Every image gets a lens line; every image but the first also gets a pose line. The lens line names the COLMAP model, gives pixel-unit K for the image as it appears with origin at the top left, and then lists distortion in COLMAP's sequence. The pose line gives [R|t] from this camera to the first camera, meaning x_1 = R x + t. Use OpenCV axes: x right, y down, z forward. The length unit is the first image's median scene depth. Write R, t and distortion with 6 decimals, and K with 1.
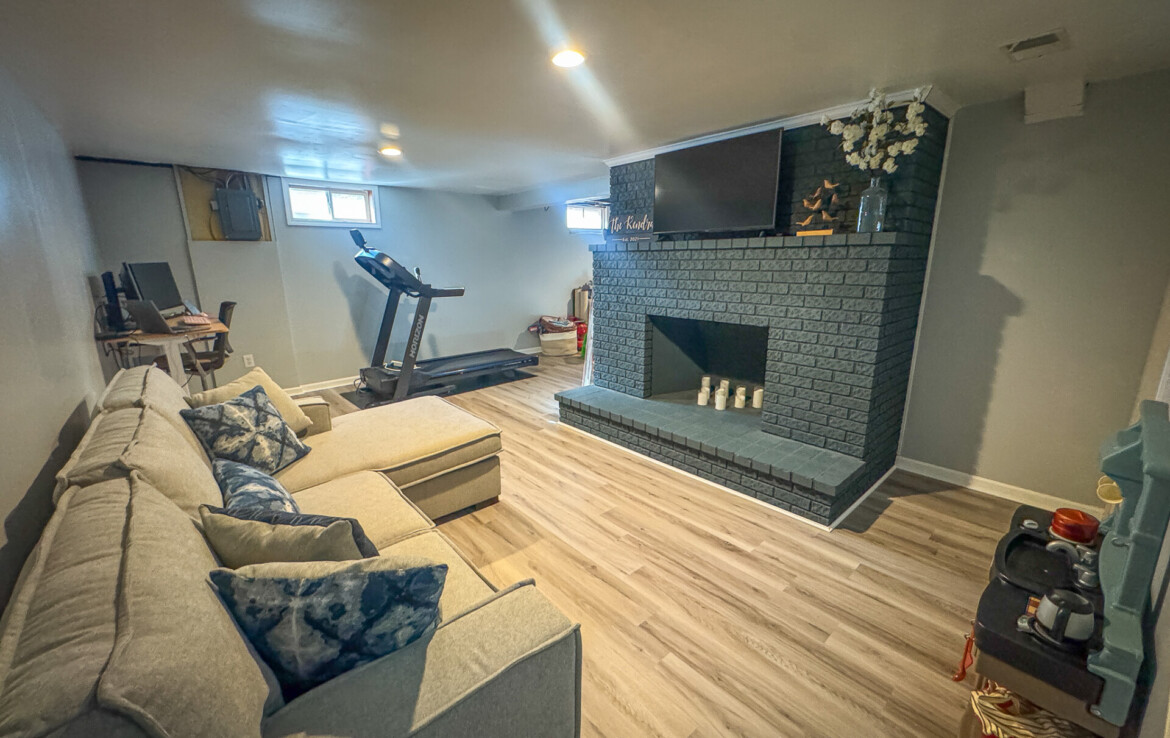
lens RADIAL K [[465.1, 0, 588.5], [0, 465.1, 366.1], [0, 0, 1]] dist [0.000820, -0.000219]
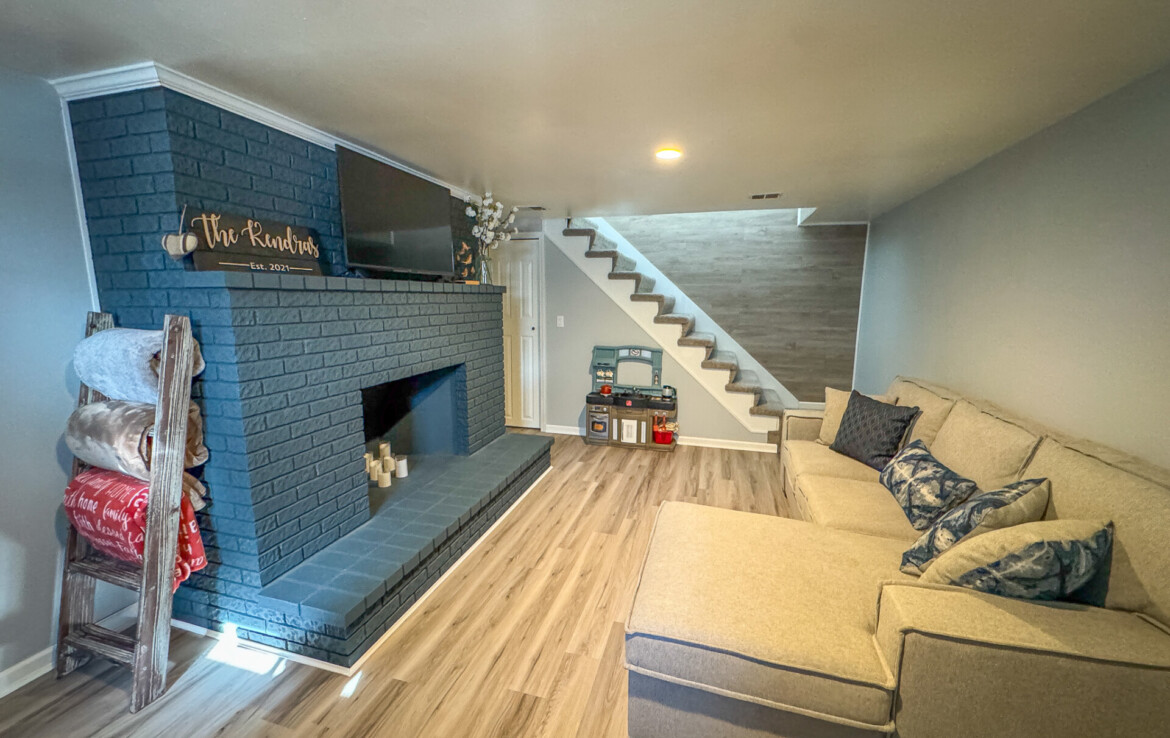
lens RADIAL K [[465.1, 0, 586.7], [0, 465.1, 367.8], [0, 0, 1]] dist [0.000820, -0.000219]
pose [[-0.532443, -0.118632, 0.838112, -0.684792], [0.193766, 0.946758, 0.257108, -0.290941], [-0.823990, 0.299292, -0.481108, 1.248327]]
